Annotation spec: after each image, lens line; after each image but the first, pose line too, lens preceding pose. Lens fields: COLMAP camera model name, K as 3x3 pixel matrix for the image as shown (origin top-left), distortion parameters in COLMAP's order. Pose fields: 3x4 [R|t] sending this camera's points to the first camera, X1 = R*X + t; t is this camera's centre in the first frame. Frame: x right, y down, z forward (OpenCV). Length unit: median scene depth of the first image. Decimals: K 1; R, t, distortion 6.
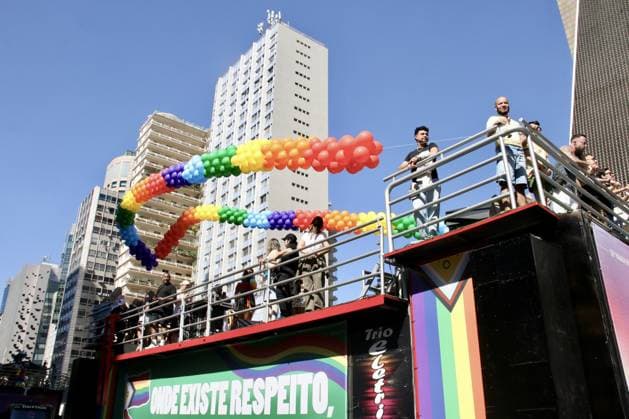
lens RADIAL K [[515.3, 0, 314.5], [0, 515.3, 209.5], [0, 0, 1]] dist [-0.170806, 0.156260]
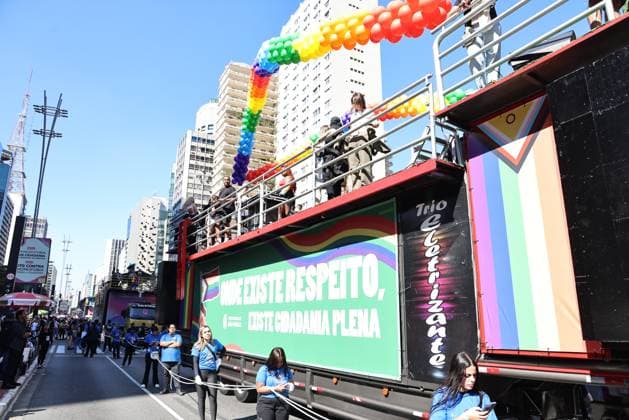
lens RADIAL K [[429.3, 0, 314.5], [0, 429.3, 210.0], [0, 0, 1]] dist [-0.072854, 0.002119]
pose [[0.989102, -0.037999, -0.142241, 0.027397], [0.059573, 0.986793, 0.150634, 0.114185], [0.134639, -0.157467, 0.978303, 0.216223]]
